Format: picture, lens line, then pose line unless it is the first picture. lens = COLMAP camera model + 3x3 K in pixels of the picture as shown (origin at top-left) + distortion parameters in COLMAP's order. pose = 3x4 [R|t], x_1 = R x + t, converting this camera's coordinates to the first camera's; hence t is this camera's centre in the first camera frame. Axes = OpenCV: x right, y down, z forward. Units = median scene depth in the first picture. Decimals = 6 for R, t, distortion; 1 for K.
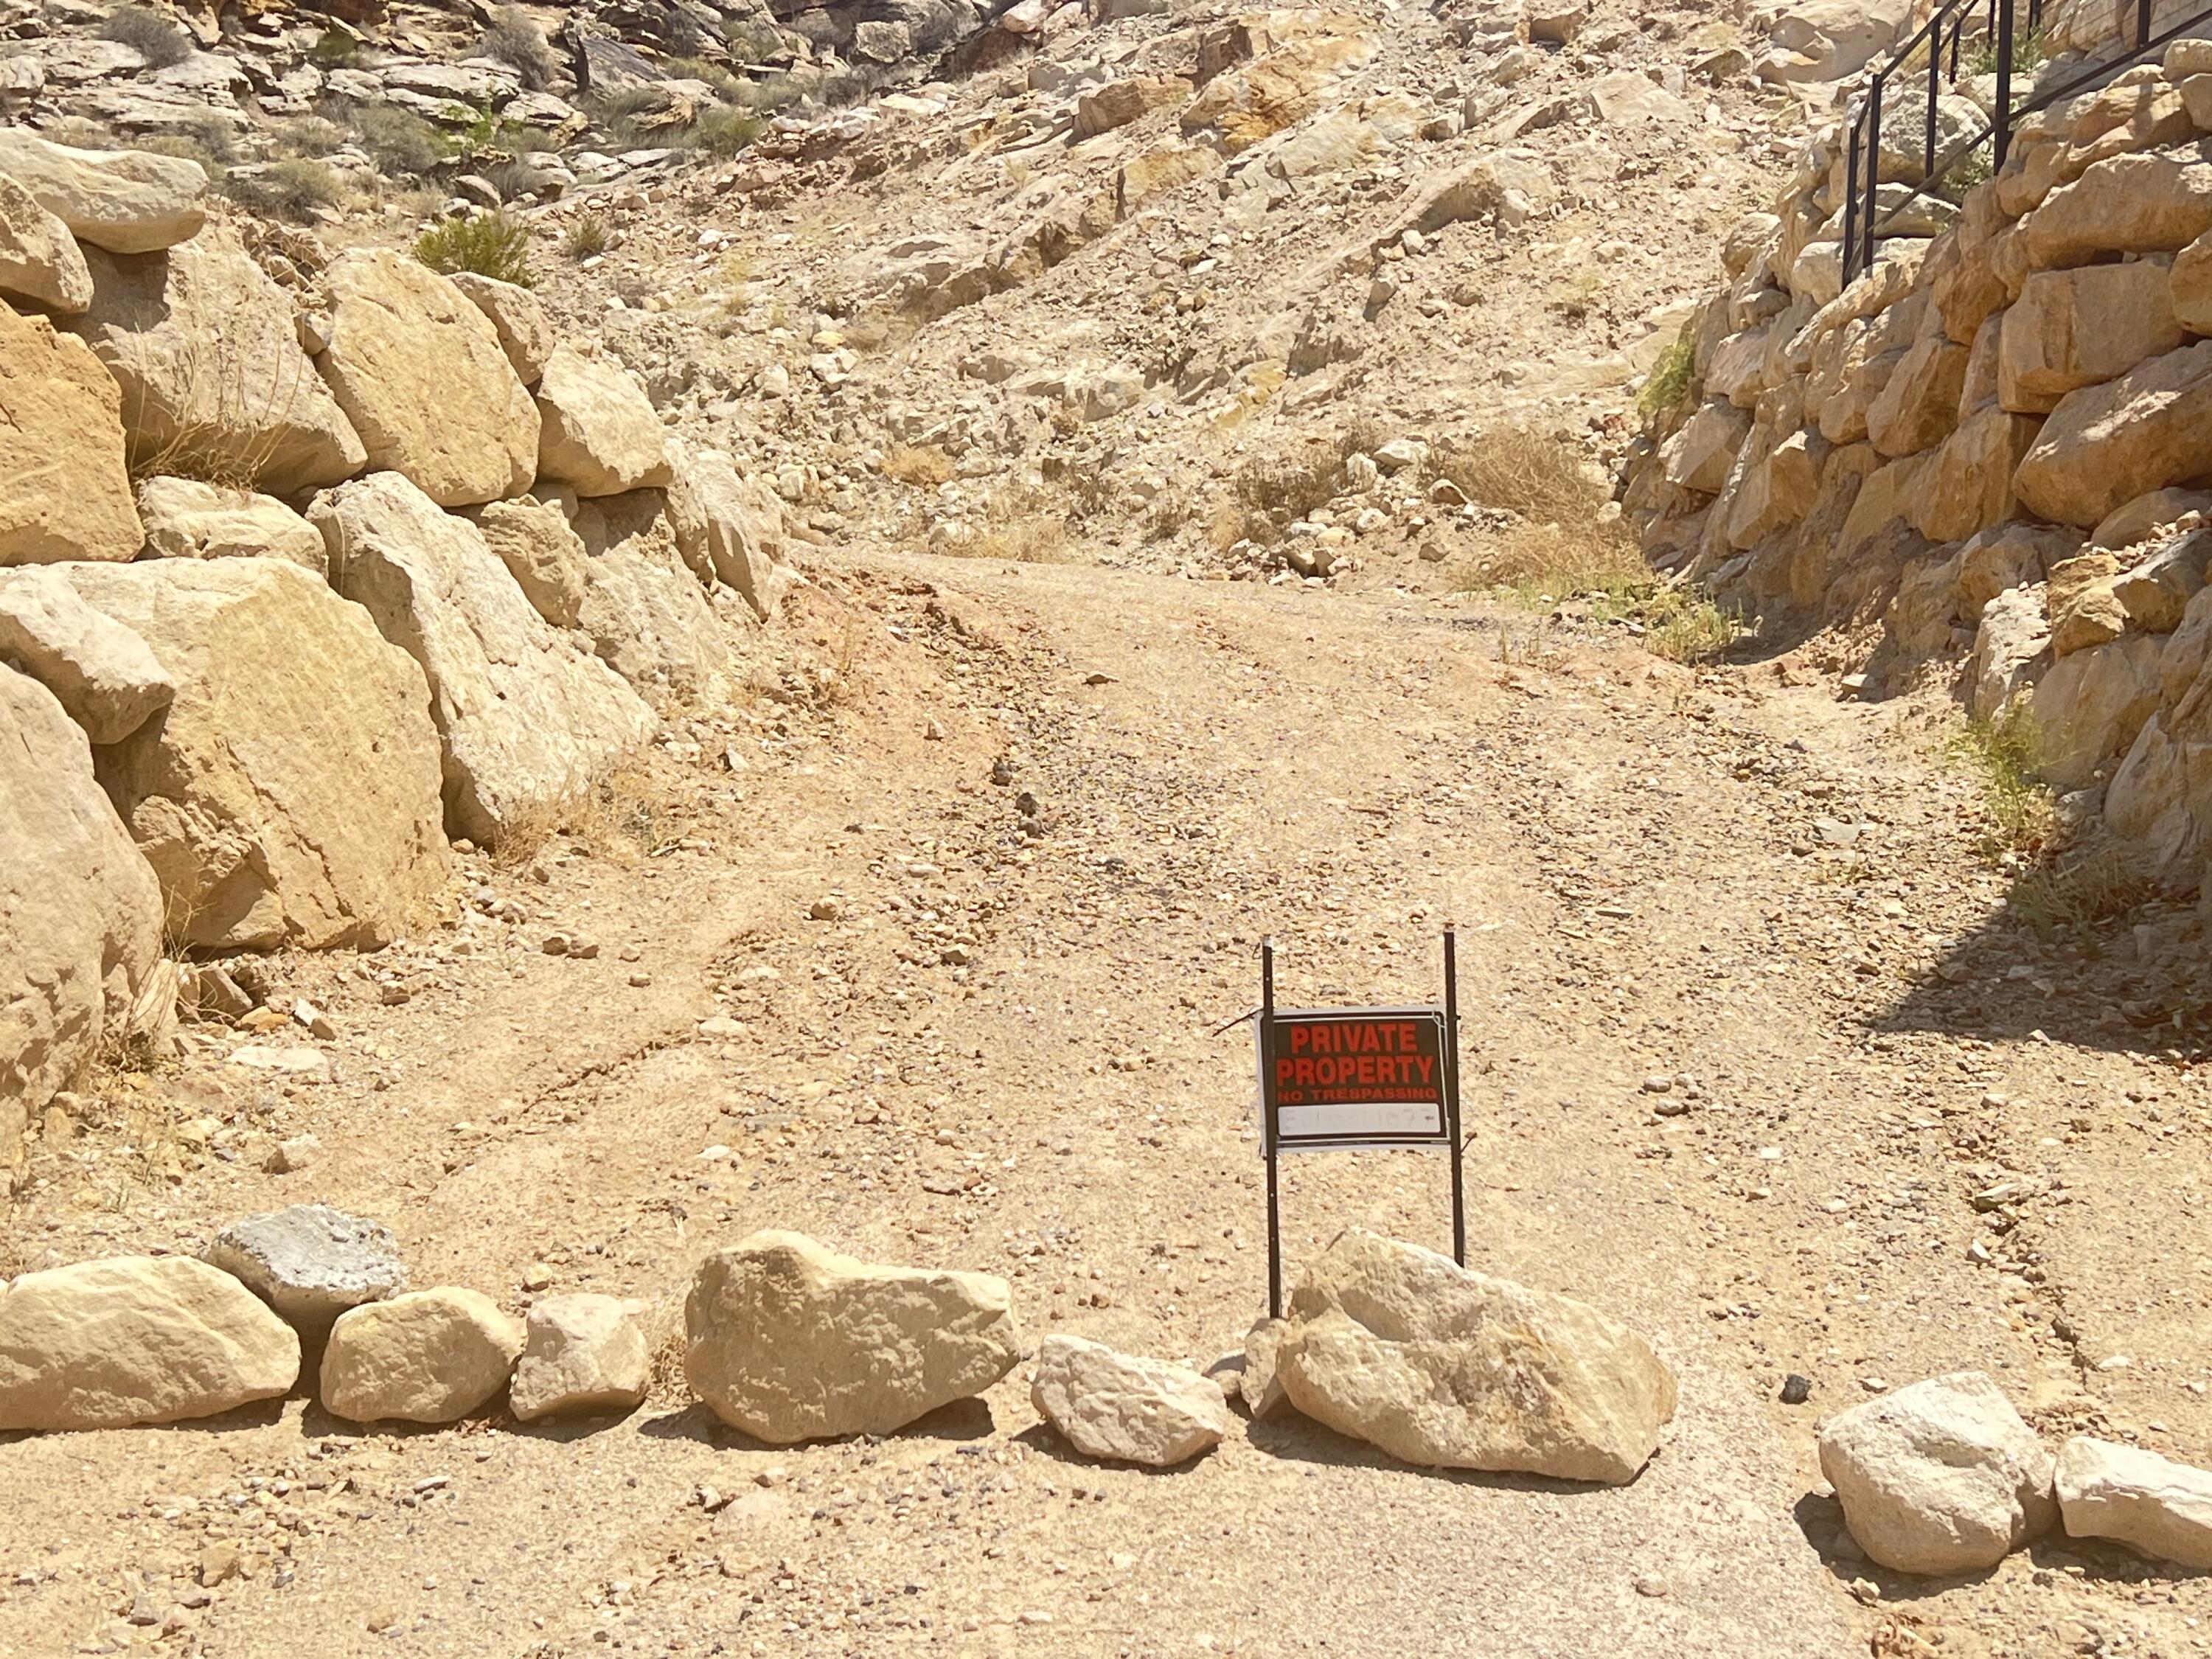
lens RADIAL K [[3178.3, 0, 1117.3], [0, 3178.3, 891.3], [0, 0, 1]] dist [0.194663, -0.608597]
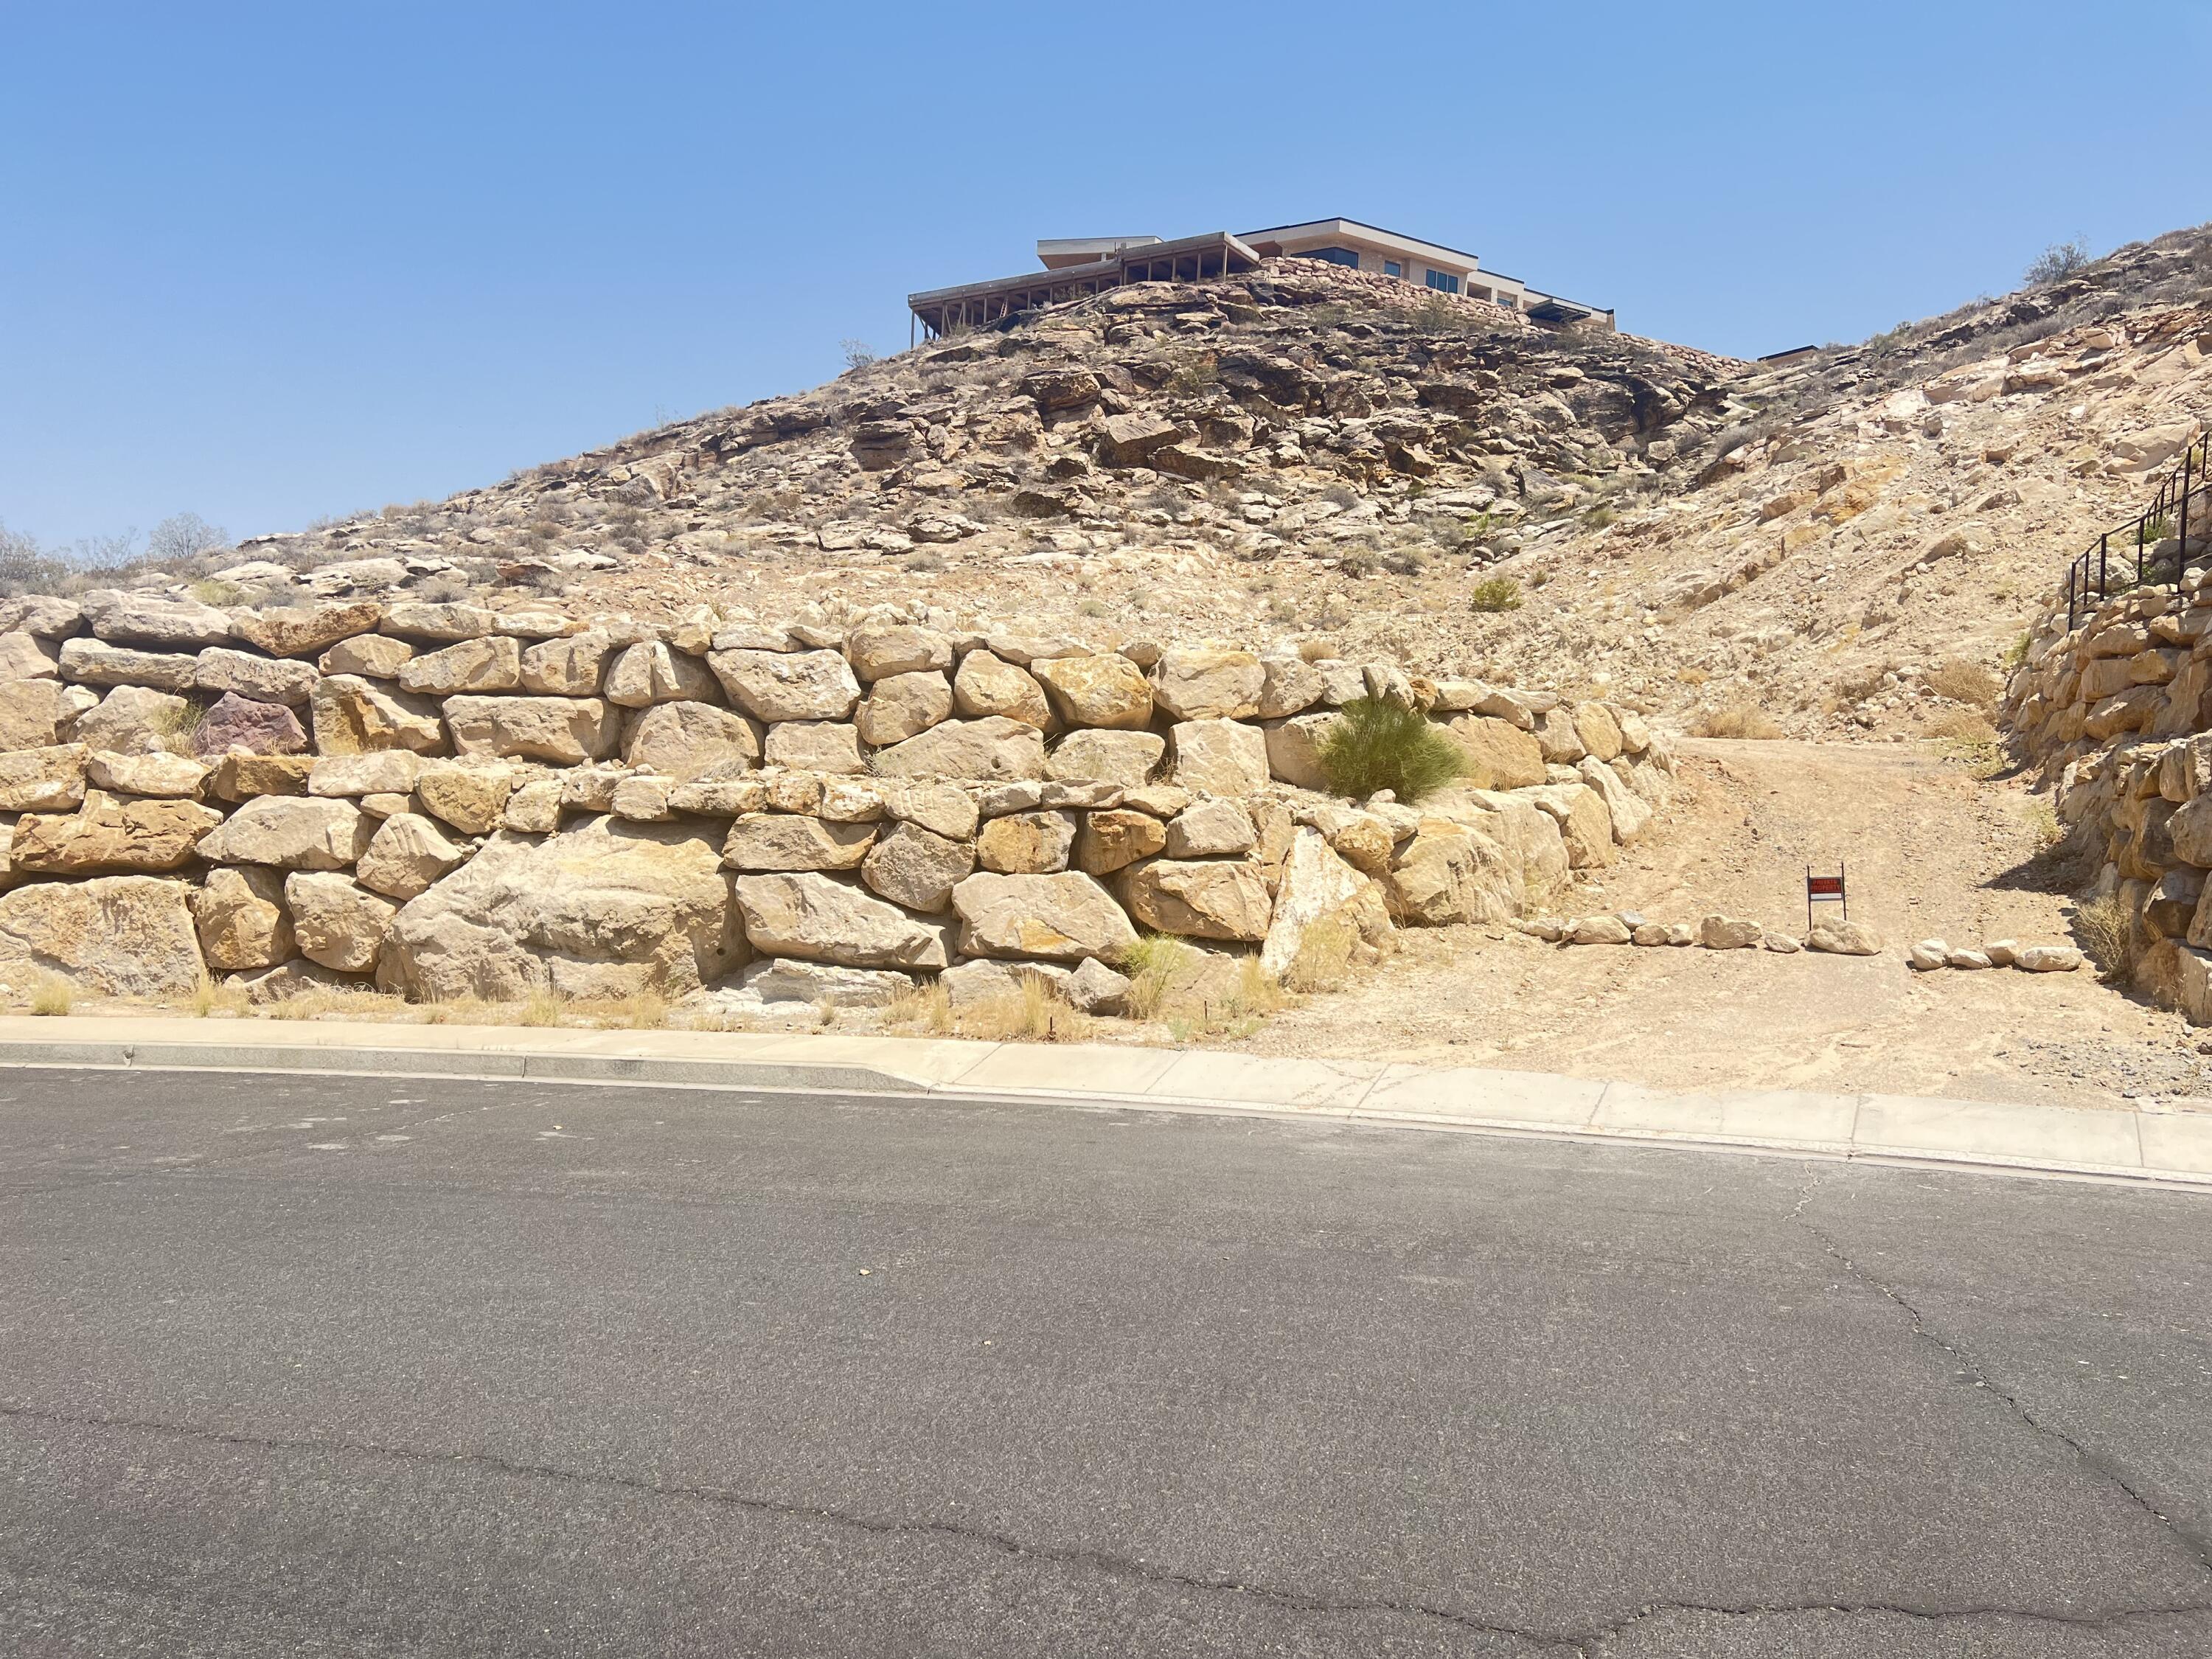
lens RADIAL K [[1636.5, 0, 1106.0], [0, 1636.5, 829.5], [0, 0, 1]] dist [0.028326, -0.012648]
pose [[0.923971, -0.009818, -0.382337, 0.001658], [0.004815, 0.999890, -0.014039, -0.001594], [0.382433, 0.011130, 0.923916, -0.298243]]
